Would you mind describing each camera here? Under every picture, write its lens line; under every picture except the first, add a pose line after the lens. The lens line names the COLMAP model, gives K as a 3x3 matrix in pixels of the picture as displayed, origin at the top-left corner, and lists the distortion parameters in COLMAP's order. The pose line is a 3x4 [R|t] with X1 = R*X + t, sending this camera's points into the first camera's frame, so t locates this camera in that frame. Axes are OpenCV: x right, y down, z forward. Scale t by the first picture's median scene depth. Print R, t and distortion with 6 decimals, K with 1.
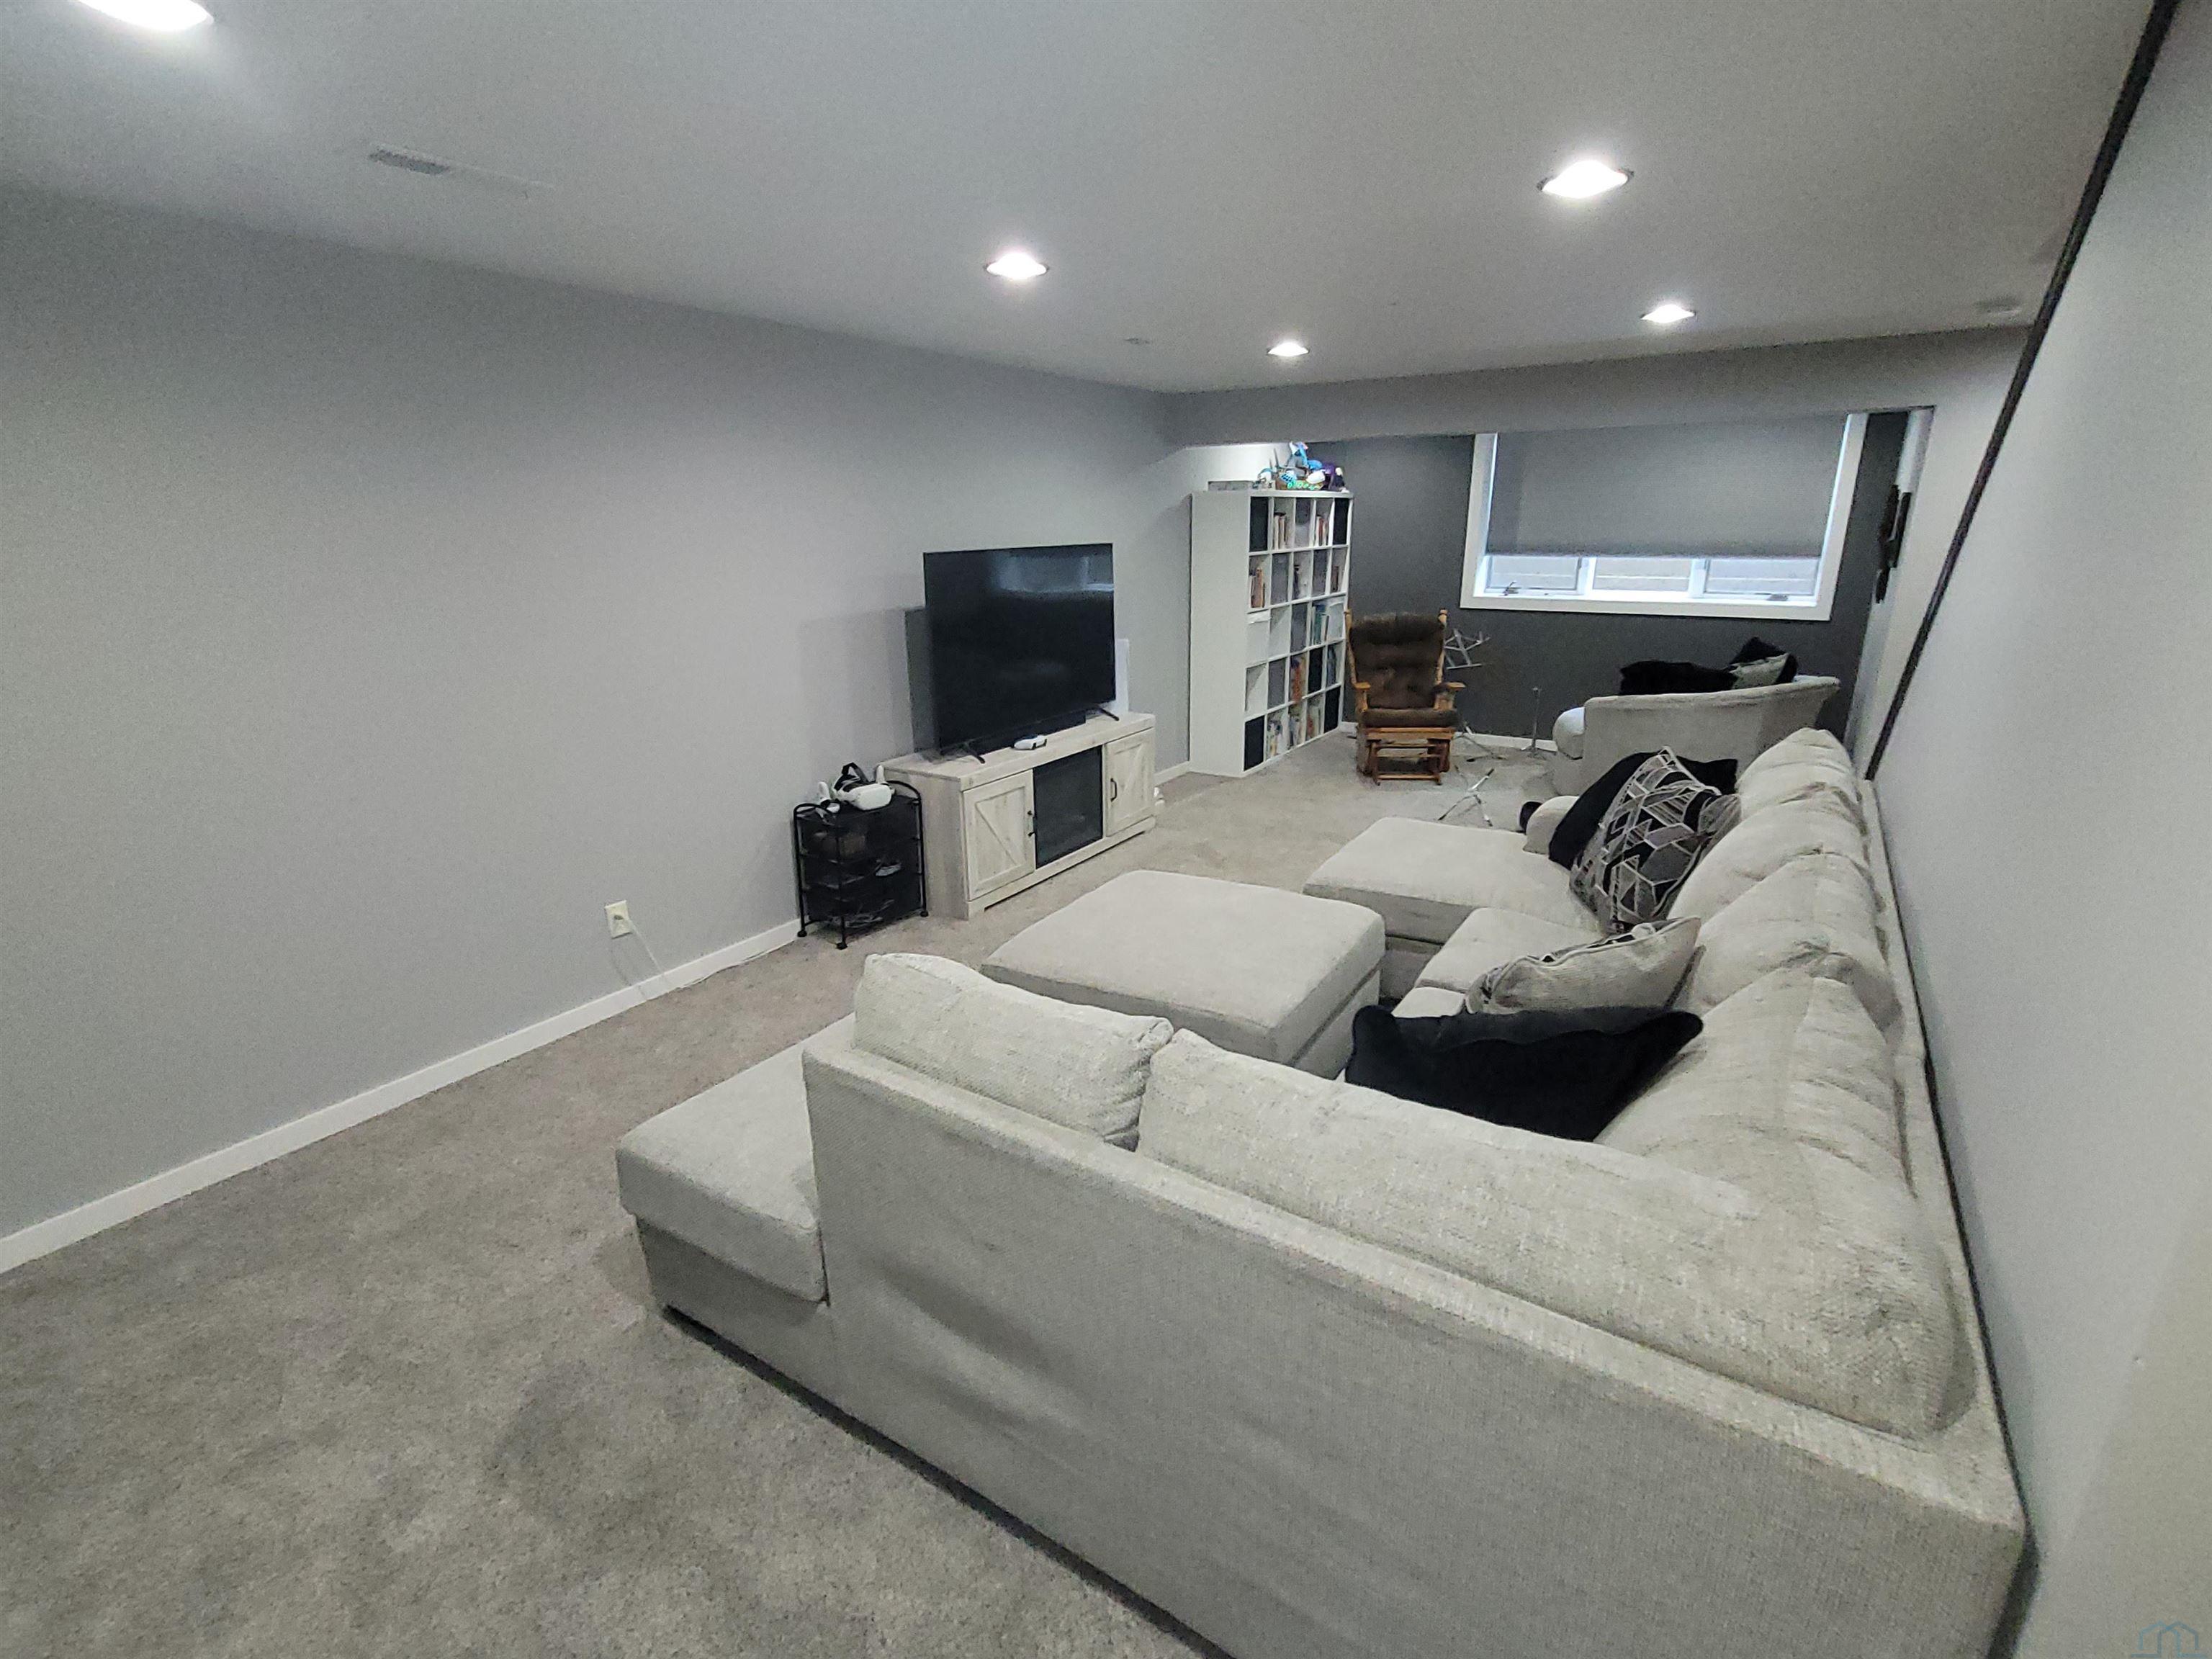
lens RADIAL K [[1048.5, 0, 1120.7], [0, 1048.5, 837.4], [0, 0, 1]] dist [0.003969, -0.000963]
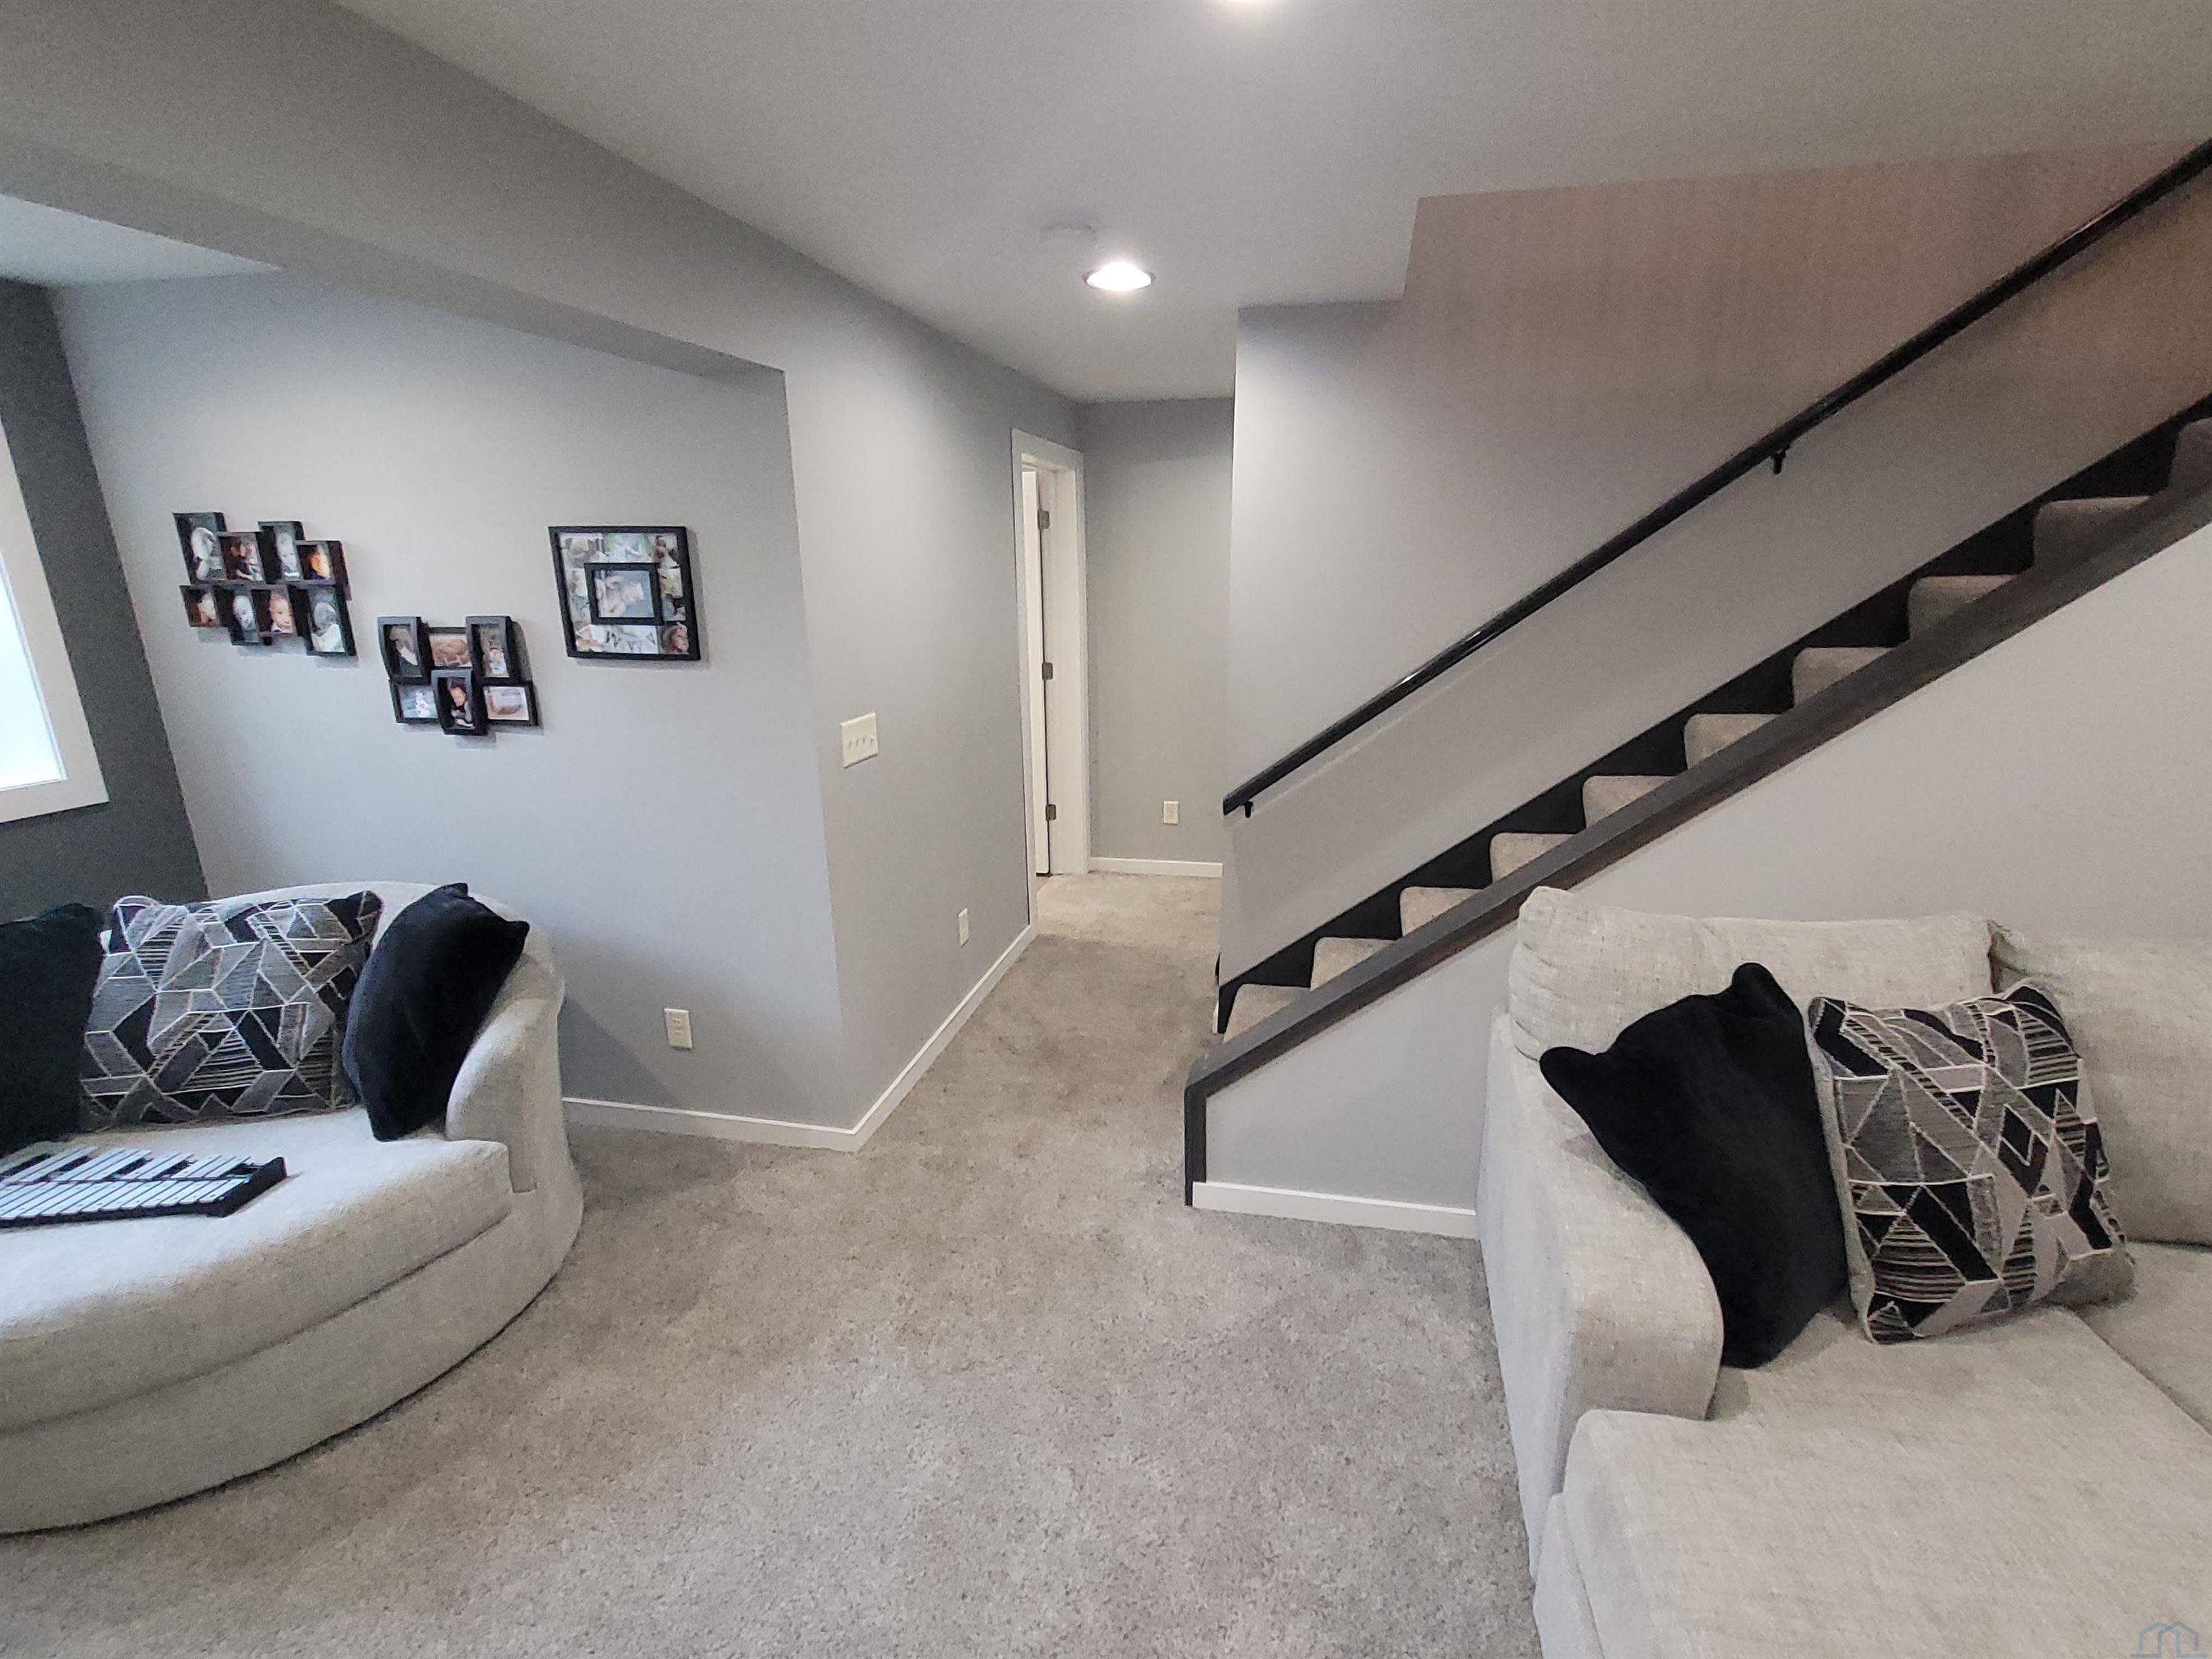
lens RADIAL K [[1048.5, 0, 1120.7], [0, 1048.5, 837.4], [0, 0, 1]] dist [0.003969, -0.000963]
pose [[-0.359880, -0.239294, 0.901790, 0.148381], [0.287349, 0.891140, 0.351141, -0.338614], [-0.887647, 0.385497, -0.251942, 1.082267]]
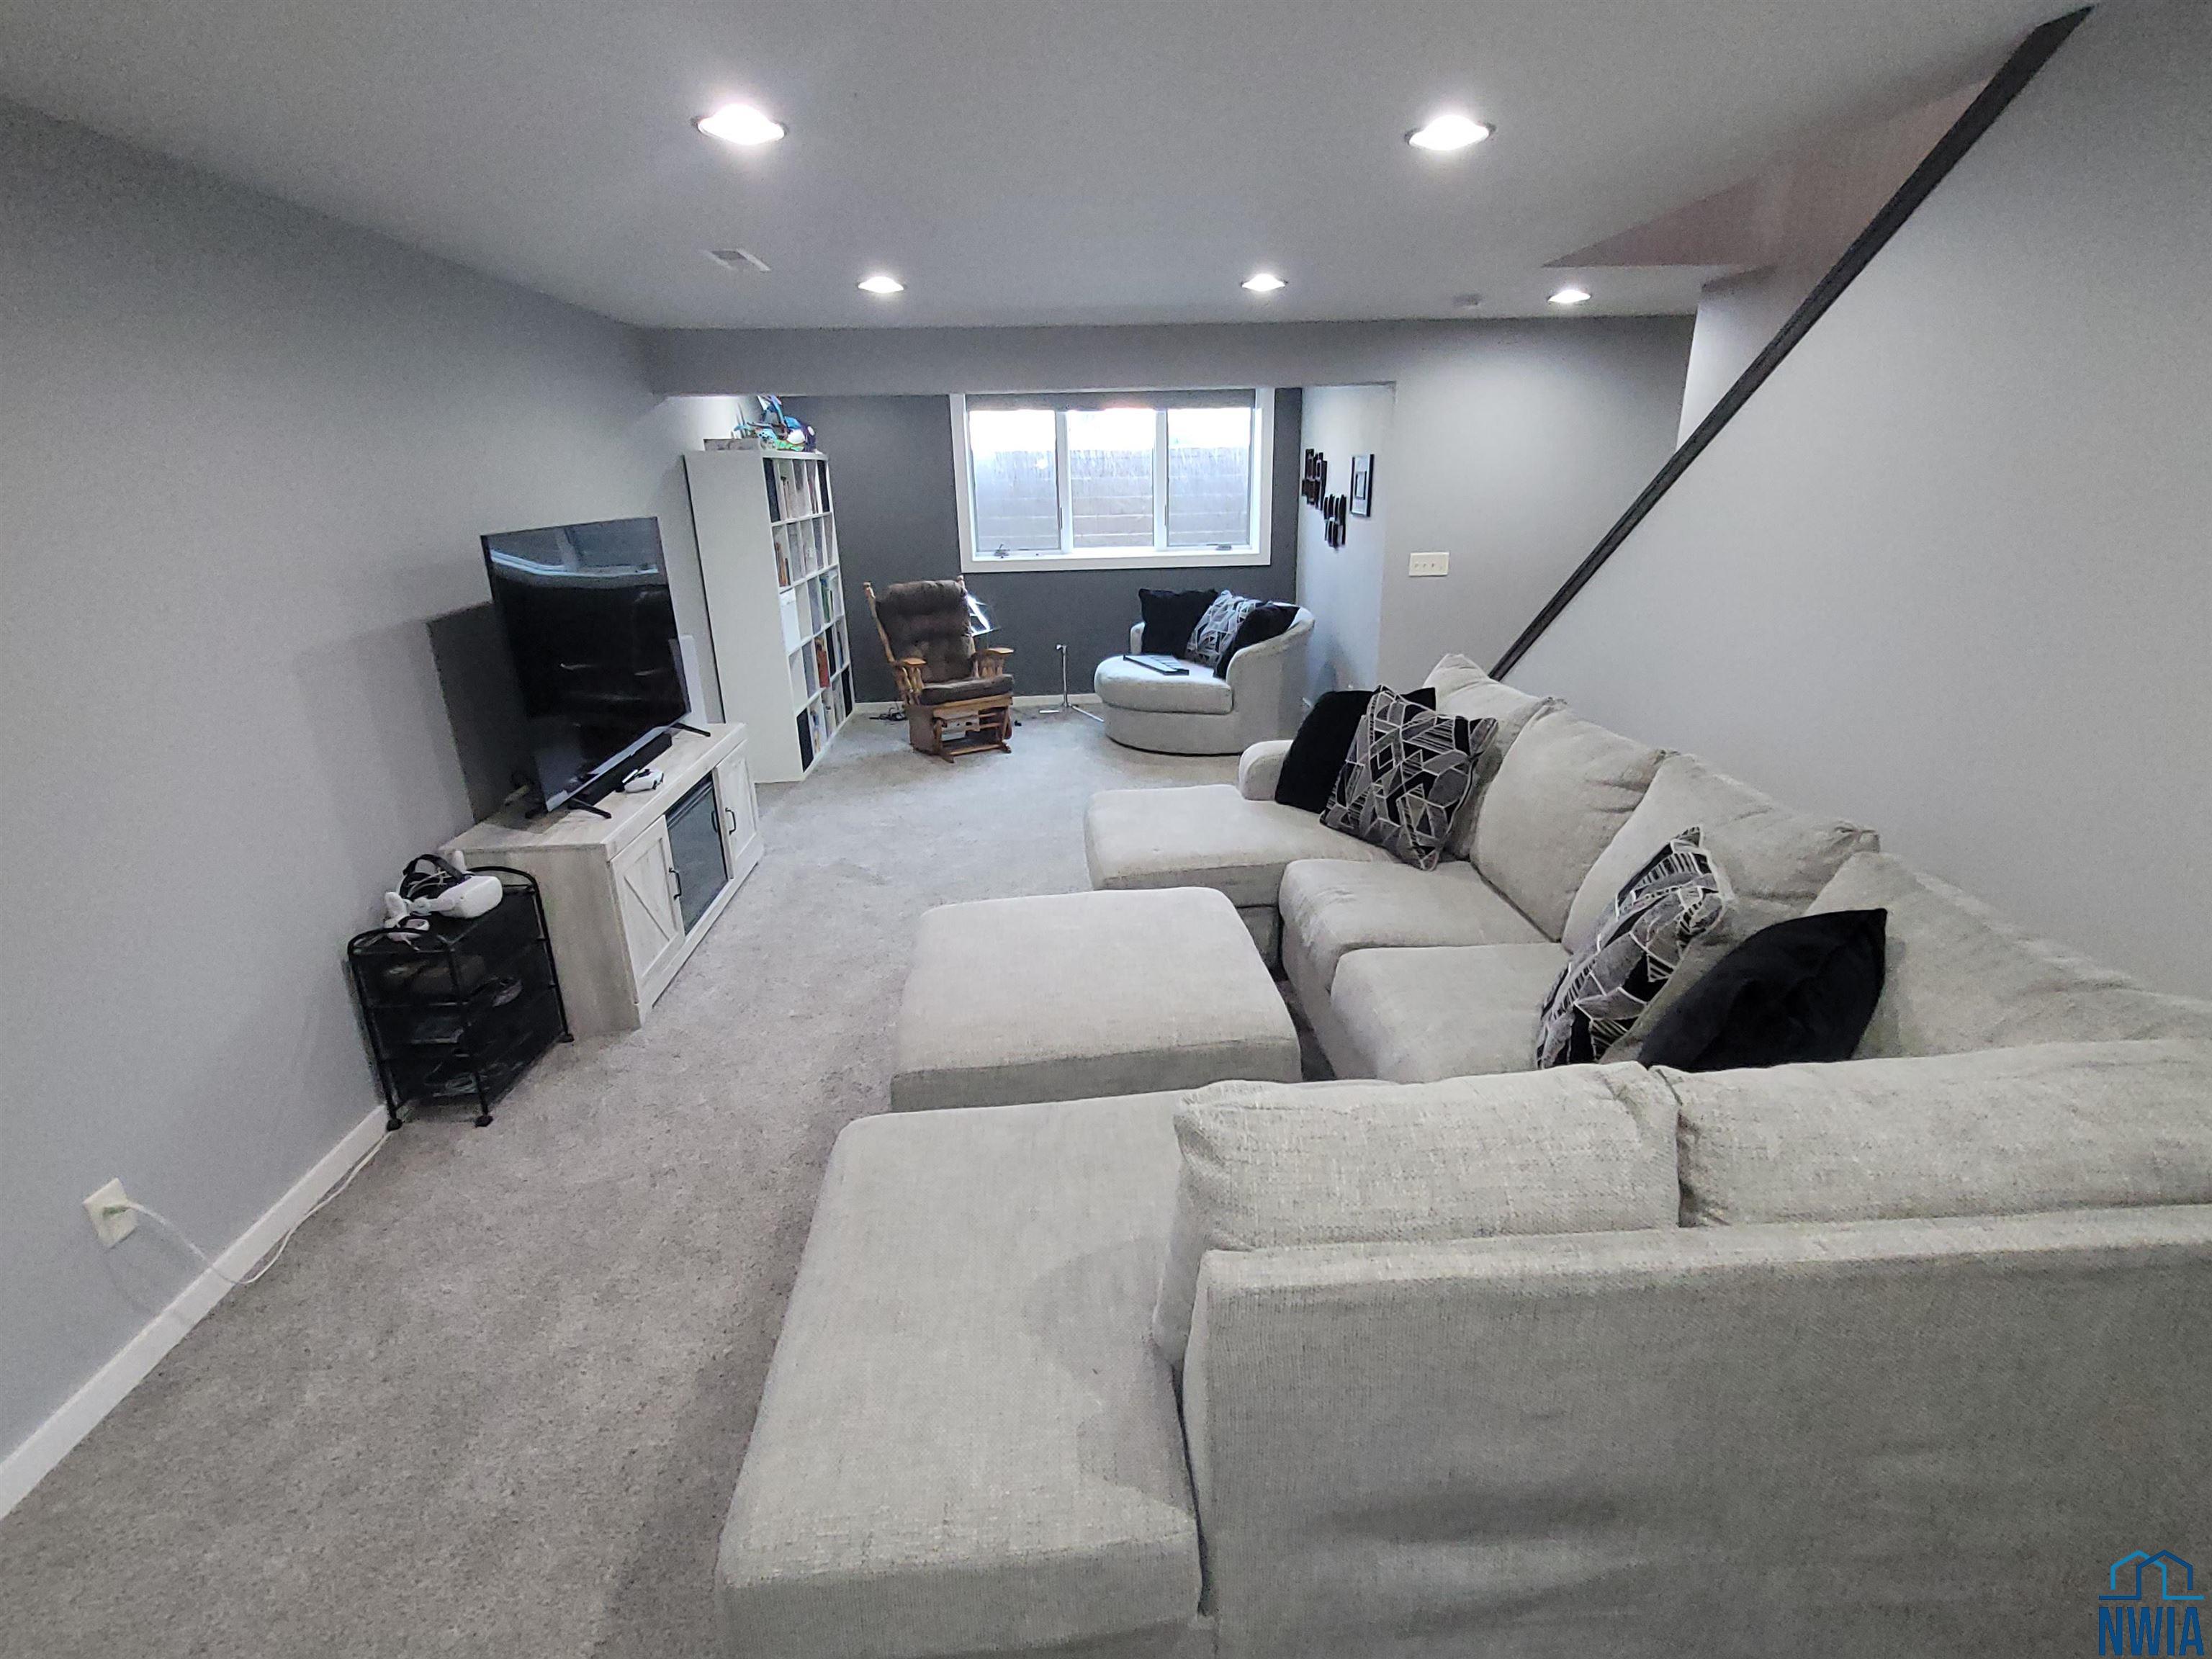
lens RADIAL K [[1048.5, 0, 1120.7], [0, 1048.5, 837.4], [0, 0, 1]] dist [0.003969, -0.000963]
pose [[0.806404, -0.201634, 0.555928, -0.266778], [0.185425, 0.978882, 0.086069, -0.056920], [-0.561542, 0.033677, 0.826762, 0.190924]]
